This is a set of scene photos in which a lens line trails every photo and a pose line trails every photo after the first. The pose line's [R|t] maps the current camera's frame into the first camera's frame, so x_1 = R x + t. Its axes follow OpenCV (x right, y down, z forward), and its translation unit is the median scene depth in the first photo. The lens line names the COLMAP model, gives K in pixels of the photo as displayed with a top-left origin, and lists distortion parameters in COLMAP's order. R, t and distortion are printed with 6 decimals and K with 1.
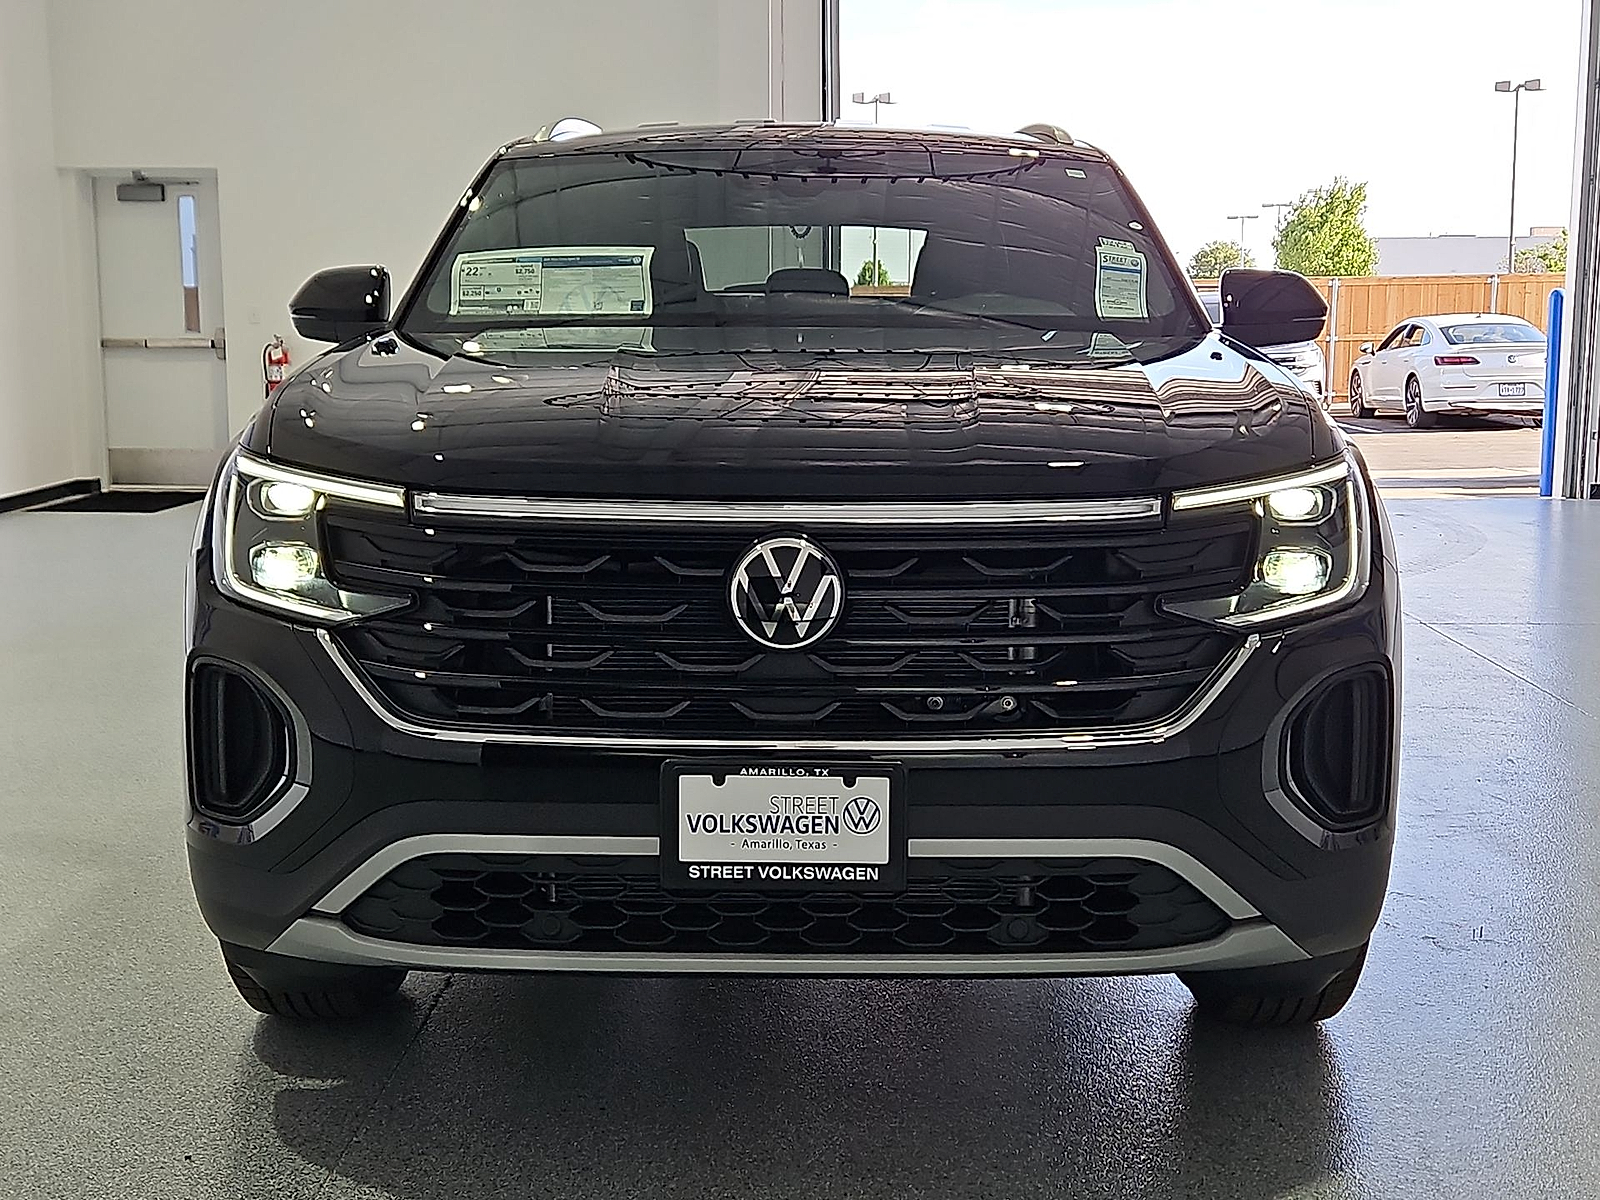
lens RADIAL K [[2054.7, 0, 825.4], [0, 2054.7, 600.1], [0, 0, 1]] dist [0.103855, 0.000000]
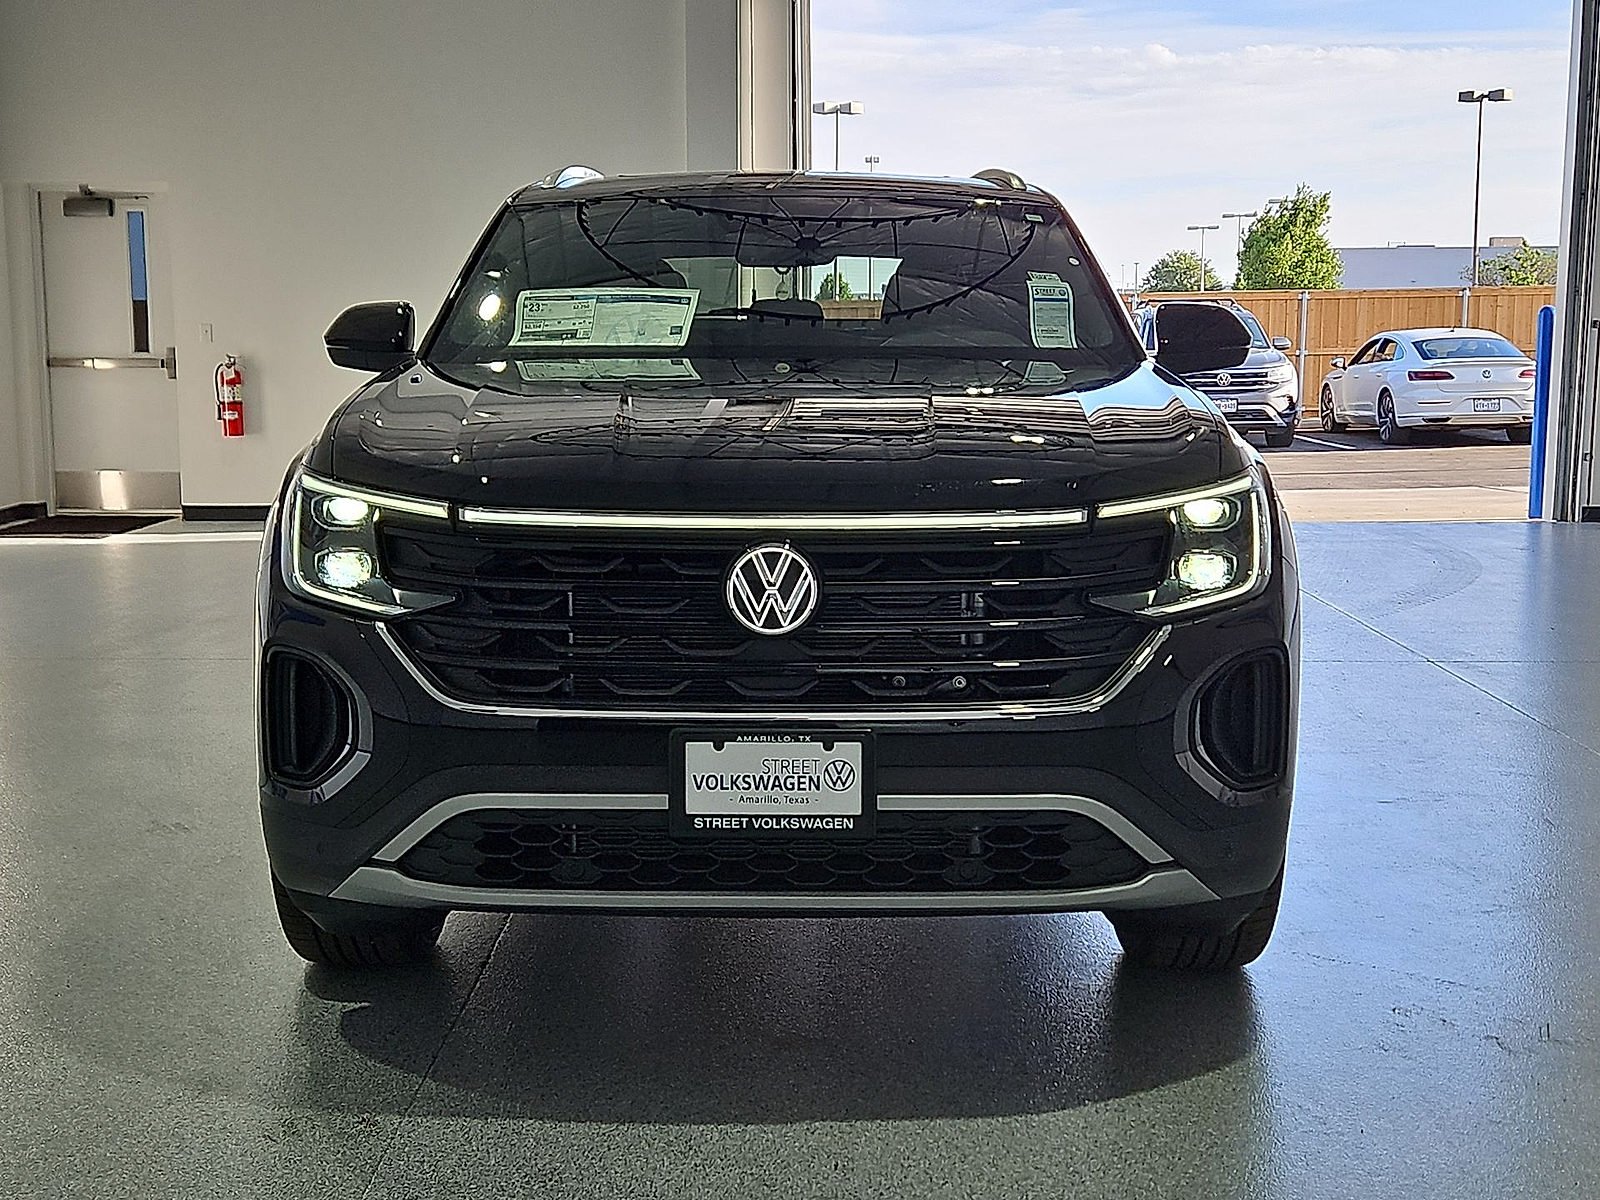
lens RADIAL K [[2054.7, 0, 839.6], [0, 2054.7, 617.6], [0, 0, 1]] dist [0.103855, 0.000000]
pose [[0.999781, -0.003518, 0.020606, -0.005911], [0.003446, 0.999988, 0.003527, 0.008858], [-0.020618, -0.003455, 0.999781, -0.185109]]
